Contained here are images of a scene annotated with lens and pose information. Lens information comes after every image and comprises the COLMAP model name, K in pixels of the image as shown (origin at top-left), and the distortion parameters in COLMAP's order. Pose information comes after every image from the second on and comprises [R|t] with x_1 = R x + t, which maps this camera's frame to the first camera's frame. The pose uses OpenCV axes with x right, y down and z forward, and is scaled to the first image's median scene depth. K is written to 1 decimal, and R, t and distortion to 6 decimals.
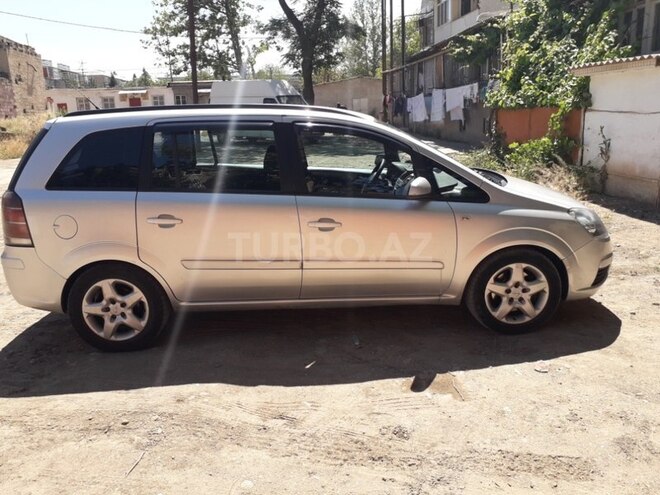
lens RADIAL K [[546.5, 0, 341.4], [0, 546.5, 245.3], [0, 0, 1]] dist [0.044679, -0.119840]
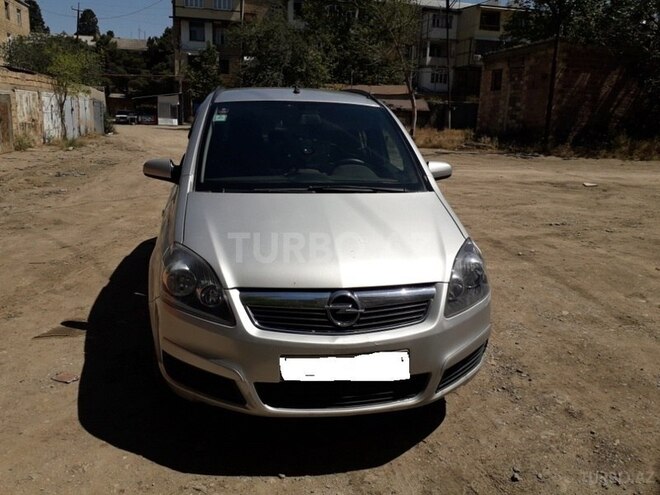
lens RADIAL K [[559.6, 0, 333.1], [0, 559.6, 235.3], [0, 0, 1]] dist [-0.027000, -0.000240]
pose [[0.120223, 0.242996, -0.962548, 1.107405], [-0.267481, 0.941653, 0.204313, -0.265863], [0.956034, 0.232900, 0.178205, 1.084917]]
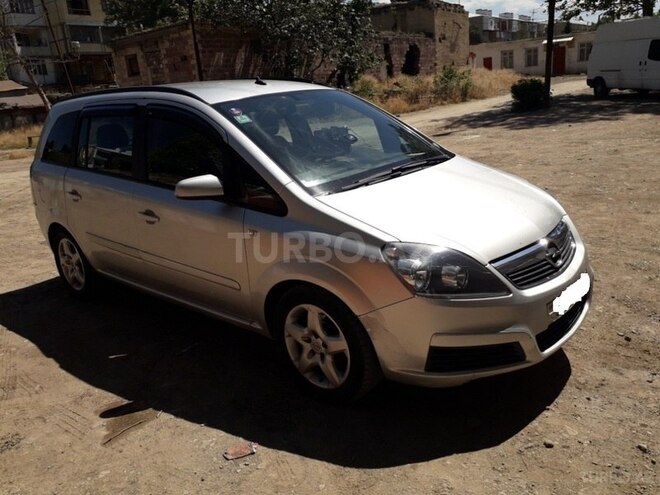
lens RADIAL K [[536.3, 0, 330.0], [0, 536.3, 247.5], [0, 0, 1]] dist [0.084401, -0.151422]
pose [[0.721378, 0.167160, -0.672065, 0.802724], [-0.104399, 0.985591, 0.133083, -0.138172], [0.684628, -0.025840, 0.728435, 0.511208]]
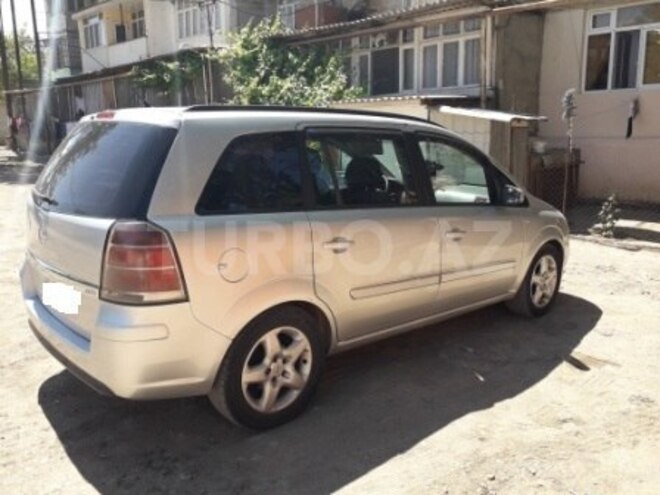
lens RADIAL K [[536.3, 0, 330.0], [0, 536.3, 247.5], [0, 0, 1]] dist [0.084401, -0.151422]
pose [[0.779599, -0.089443, 0.619860, -0.790537], [0.120865, 0.992630, -0.008781, -0.033127], [-0.614506, 0.081765, 0.784663, 0.355054]]
